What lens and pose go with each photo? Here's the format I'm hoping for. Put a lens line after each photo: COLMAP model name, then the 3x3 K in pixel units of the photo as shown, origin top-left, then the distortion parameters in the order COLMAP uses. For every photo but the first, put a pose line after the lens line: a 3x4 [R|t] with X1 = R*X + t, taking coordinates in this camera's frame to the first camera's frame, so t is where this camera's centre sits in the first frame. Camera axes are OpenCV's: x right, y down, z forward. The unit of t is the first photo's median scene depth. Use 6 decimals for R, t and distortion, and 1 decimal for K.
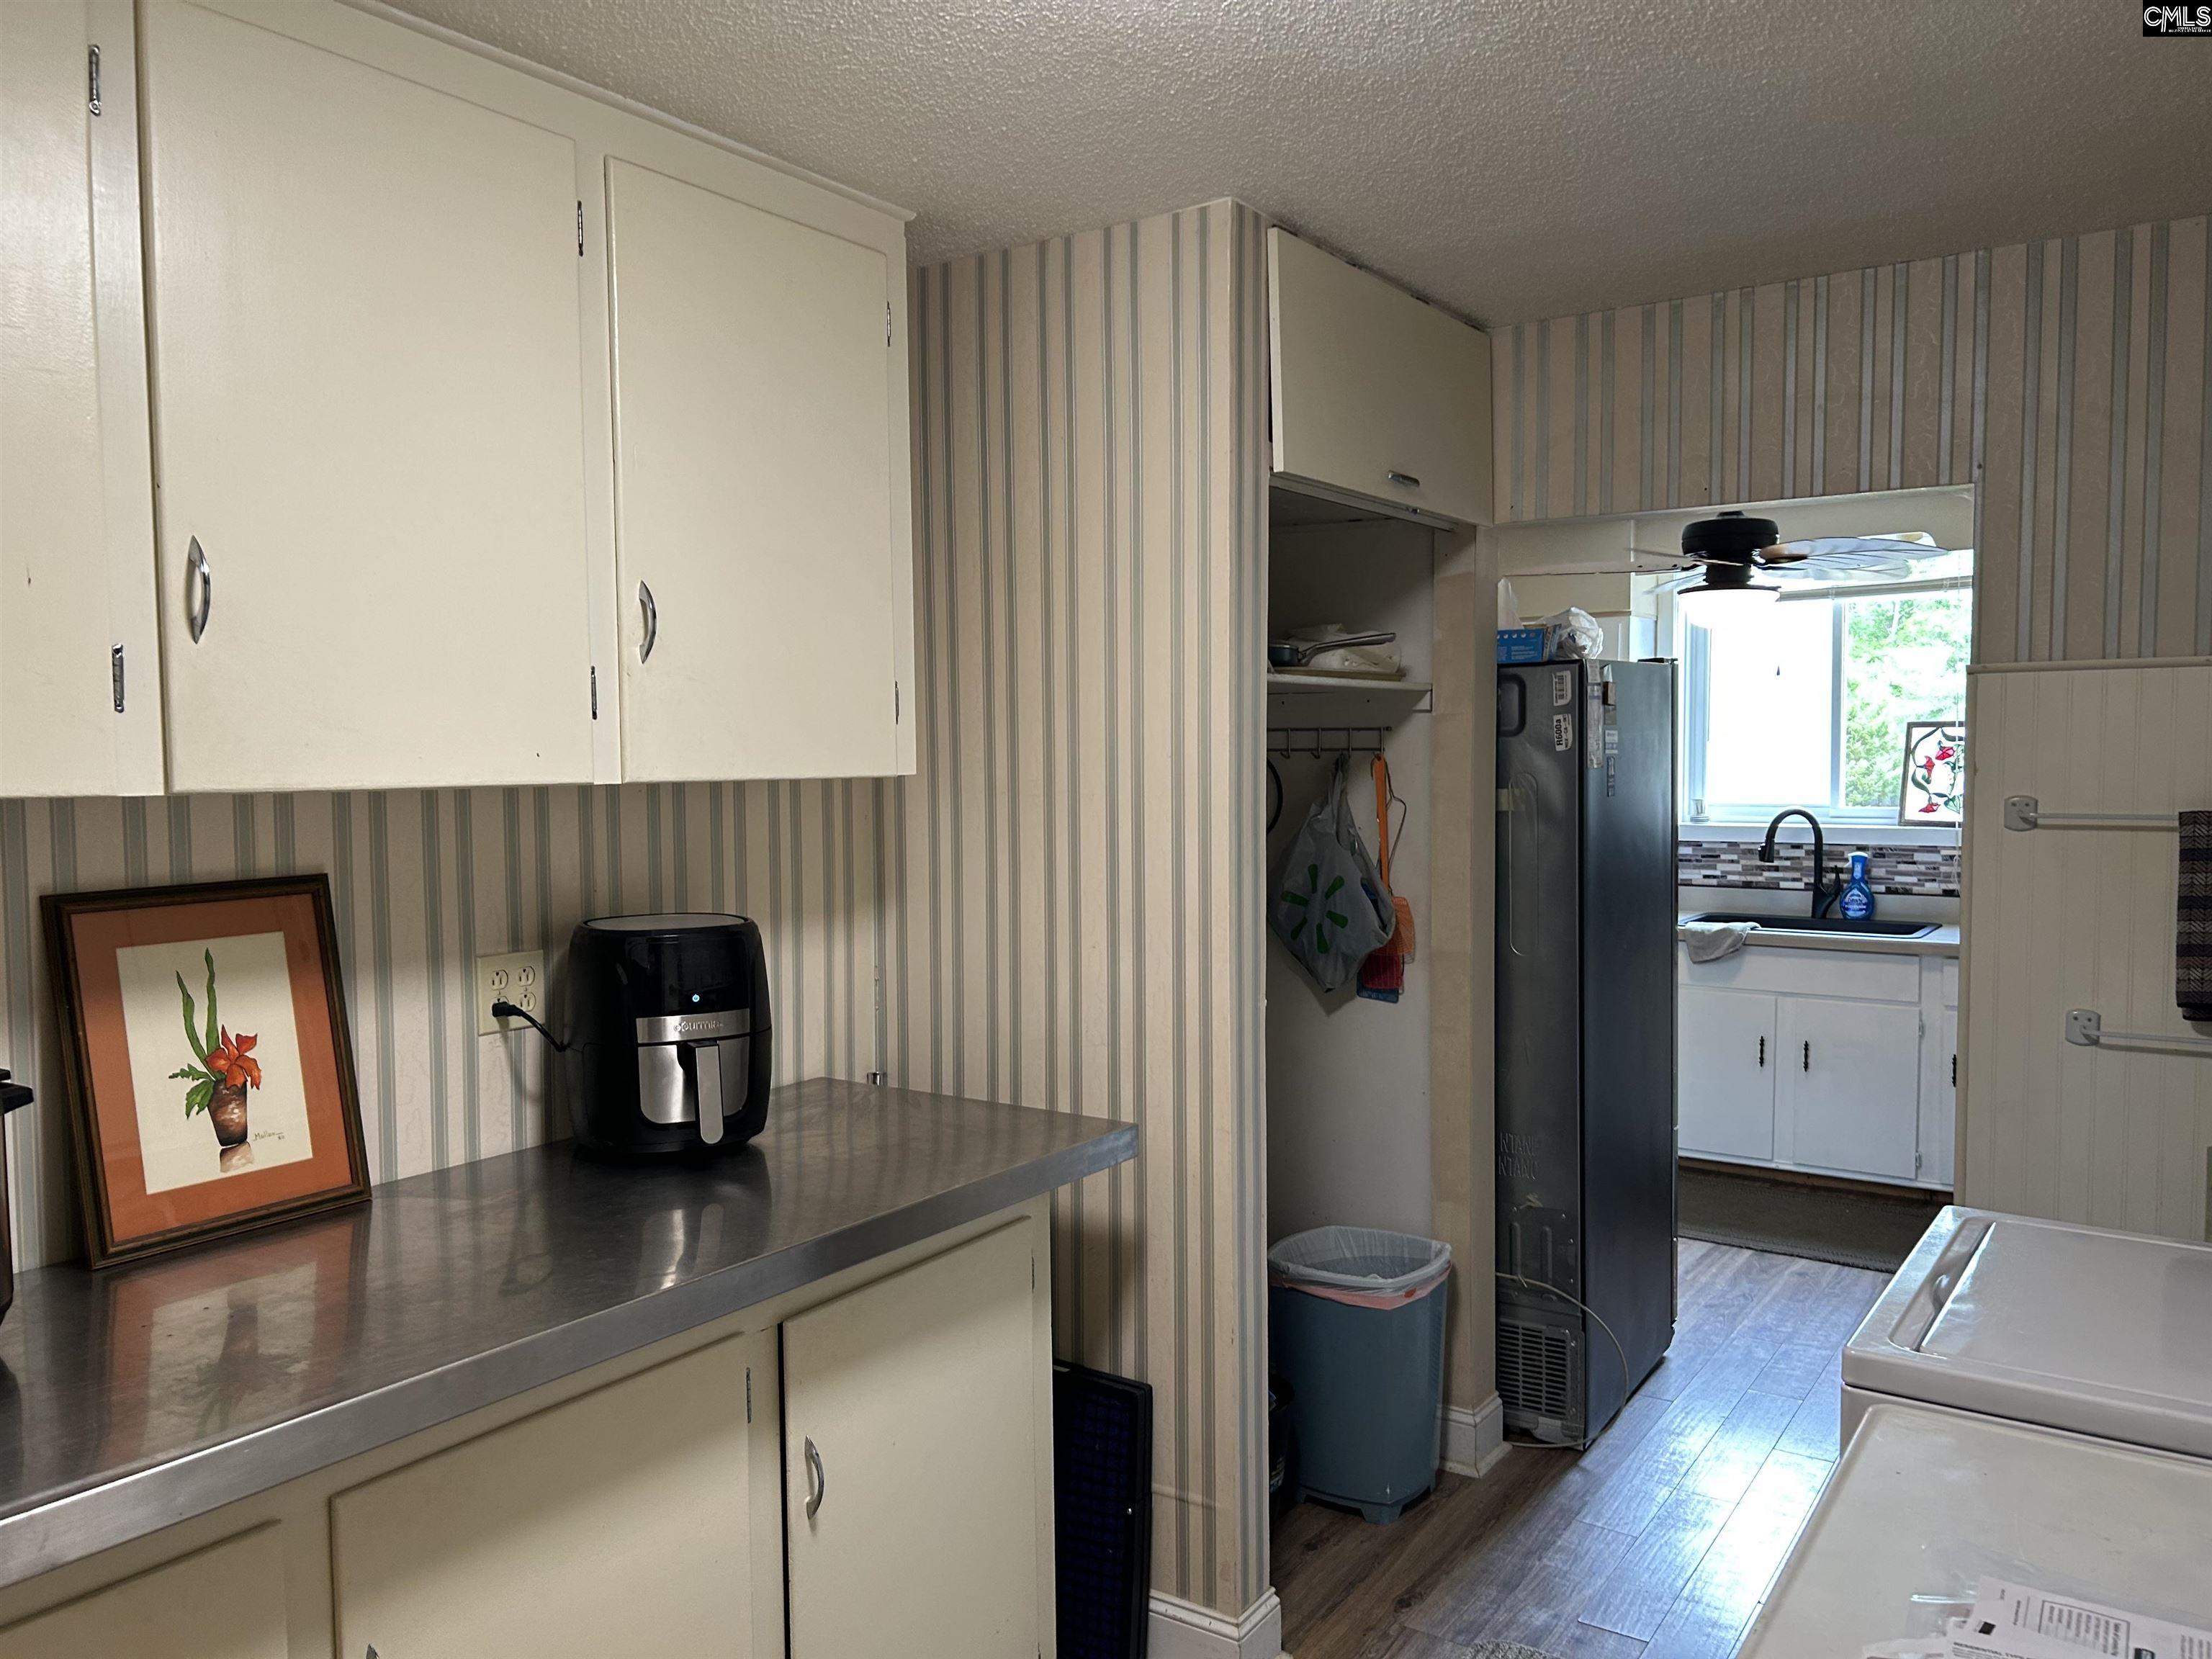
lens RADIAL K [[1669.7, 0, 1126.1], [0, 1669.7, 840.0], [0, 0, 1]] dist [0.064393, -0.051166]
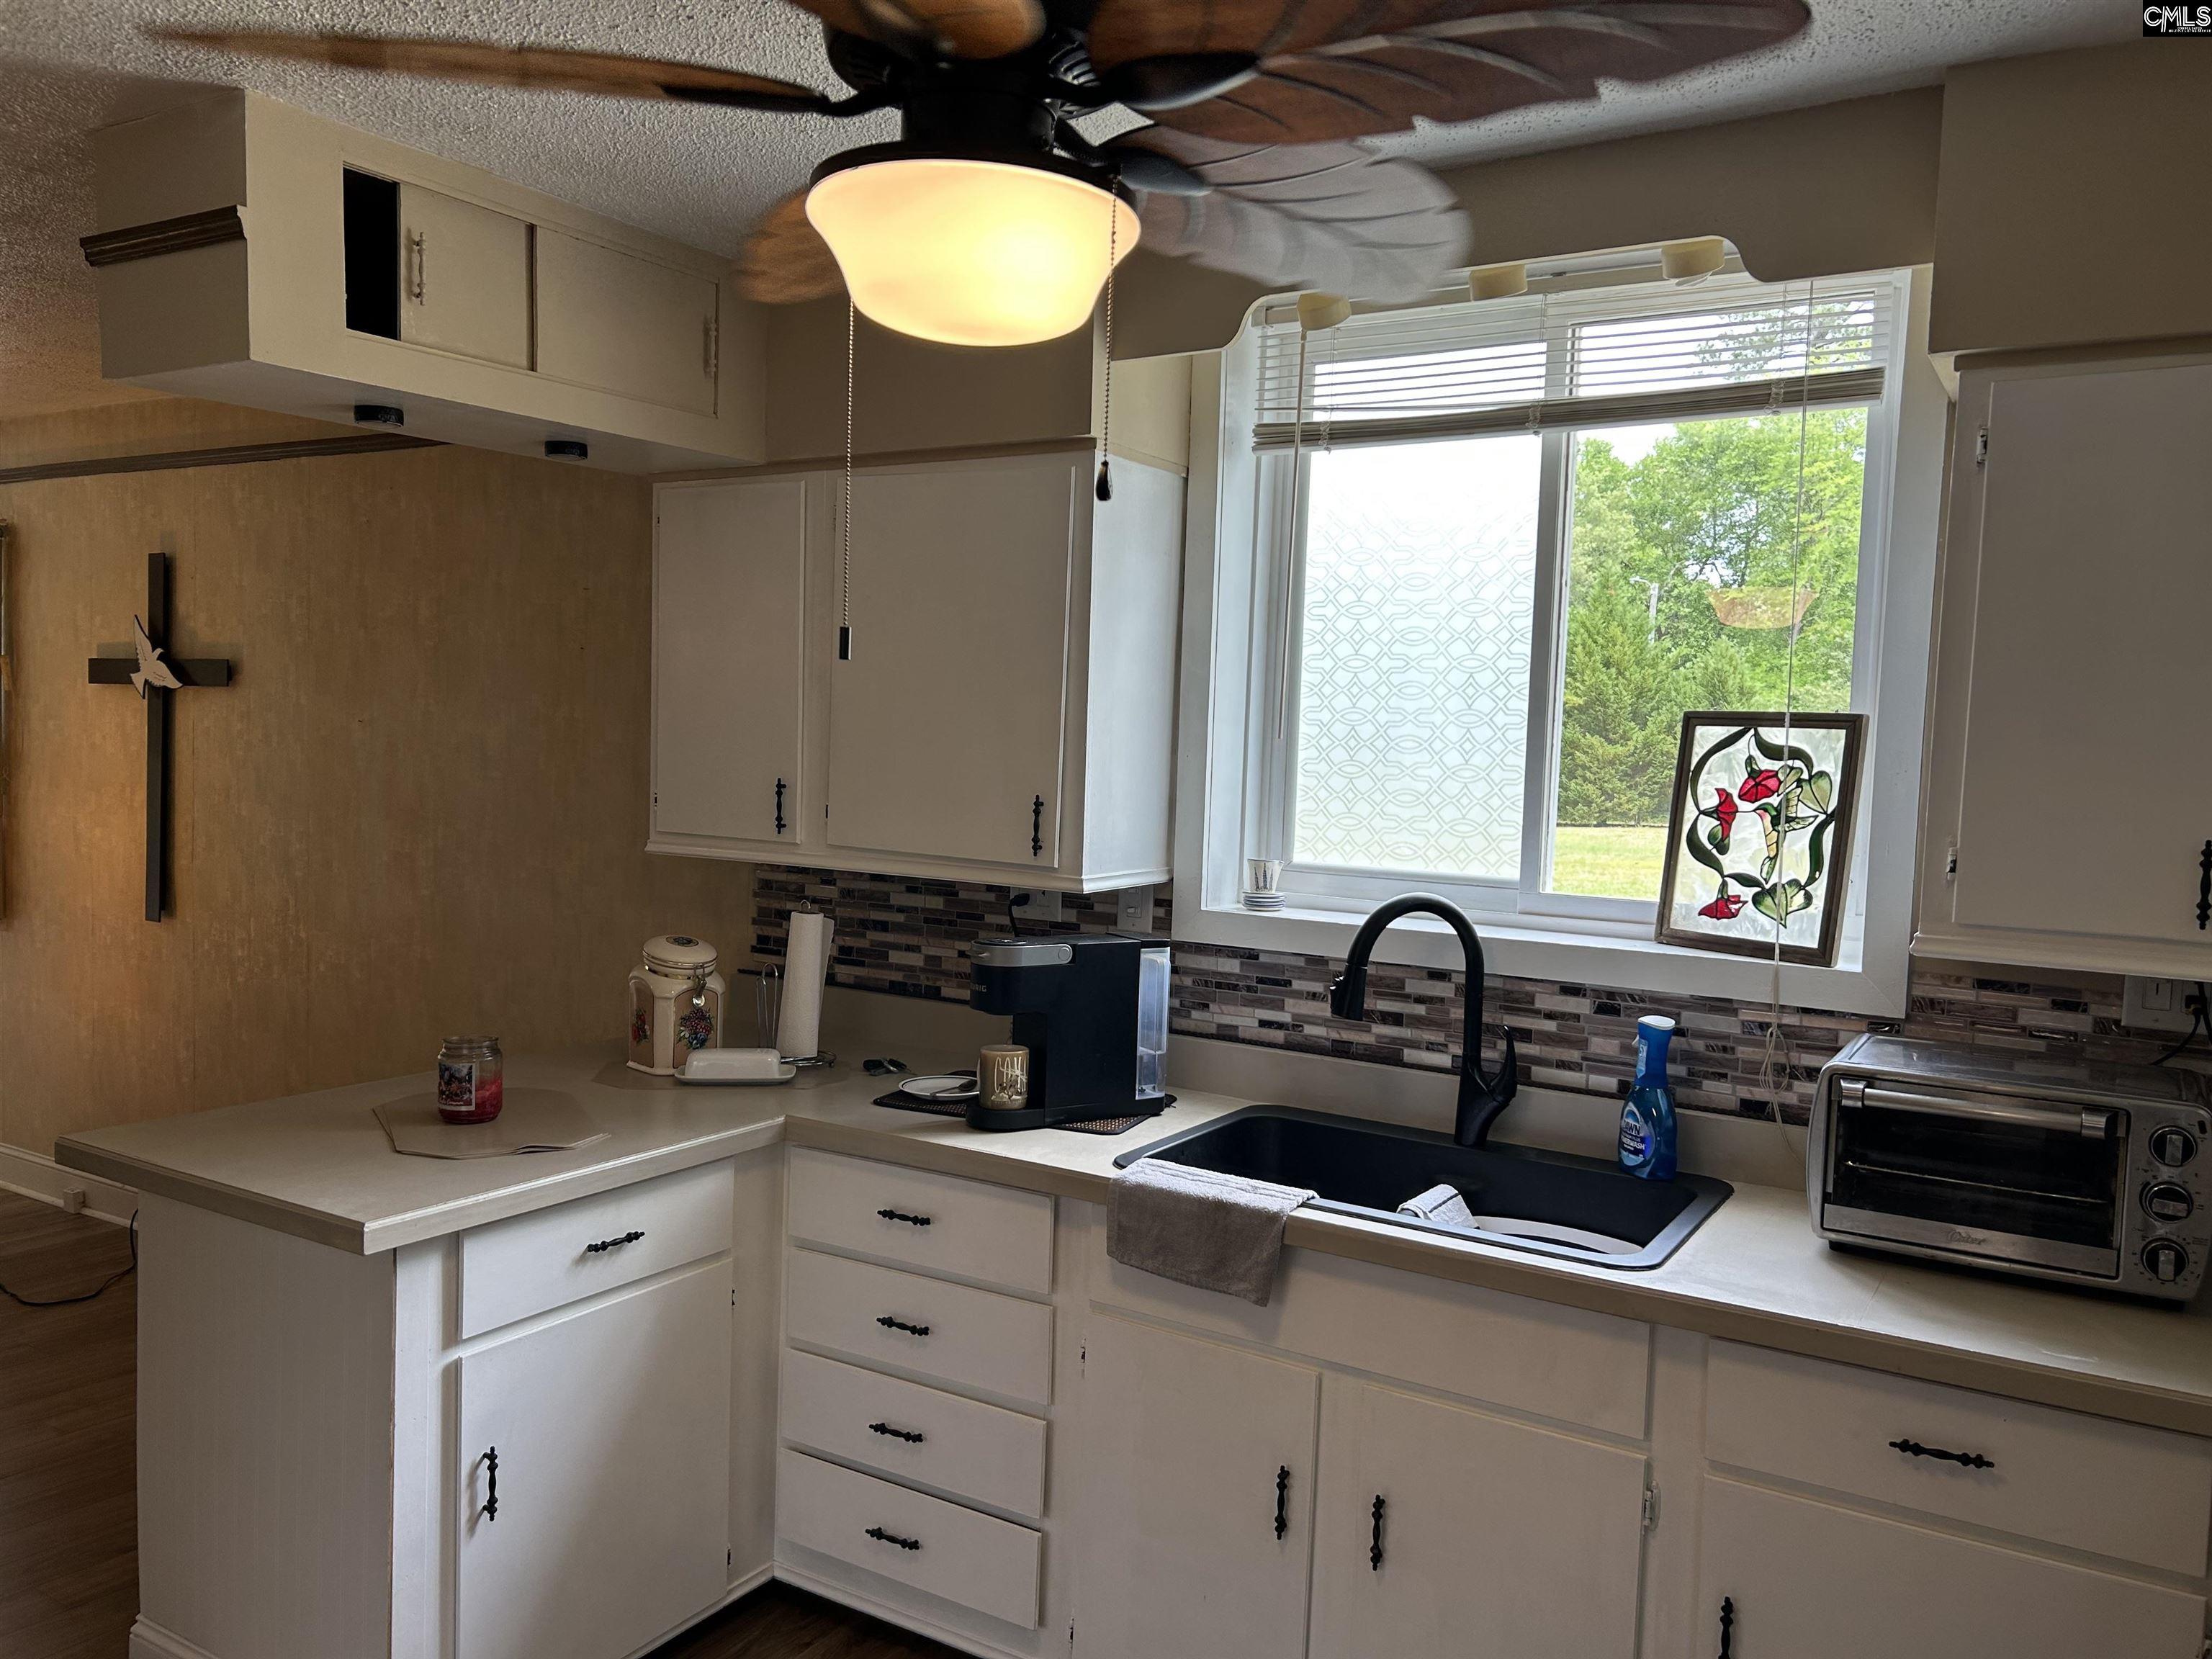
lens RADIAL K [[1673.5, 0, 1110.7], [0, 1673.5, 842.7], [0, 0, 1]] dist [0.073804, -0.070068]
pose [[0.998177, 0.040782, 0.044492, 0.295248], [-0.041344, 0.999076, 0.011778, -0.034346], [-0.043970, -0.013596, 0.998940, 0.565513]]
